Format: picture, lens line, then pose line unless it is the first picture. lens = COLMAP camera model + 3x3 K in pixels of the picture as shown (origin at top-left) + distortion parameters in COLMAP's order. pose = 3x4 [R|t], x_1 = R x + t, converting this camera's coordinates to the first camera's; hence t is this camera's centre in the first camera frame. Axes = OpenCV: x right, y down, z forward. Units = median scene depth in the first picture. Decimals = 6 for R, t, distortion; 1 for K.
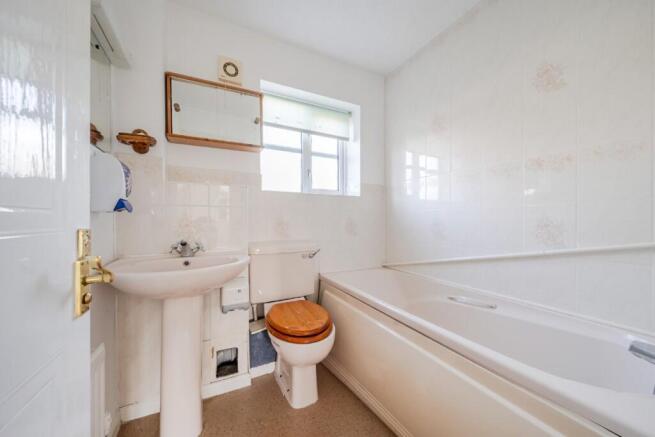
lens RADIAL K [[233.4, 0, 327.5], [0, 233.4, 218.5], [0, 0, 1]] dist [-0.001128, -0.000054]
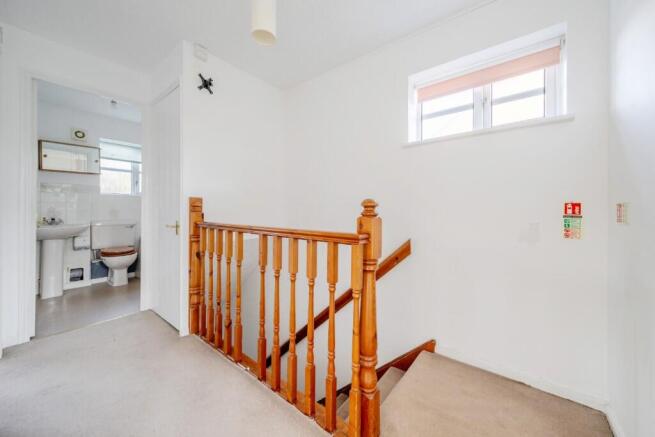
lens RADIAL K [[235.0, 0, 328.8], [0, 235.0, 207.8], [0, 0, 1]] dist [-0.000862, -0.000200]
pose [[0.911175, 0.001090, 0.412019, 0.764854], [0.001189, 0.999985, -0.005273, 0.006041], [-0.412019, 0.005294, 0.911160, -1.859330]]
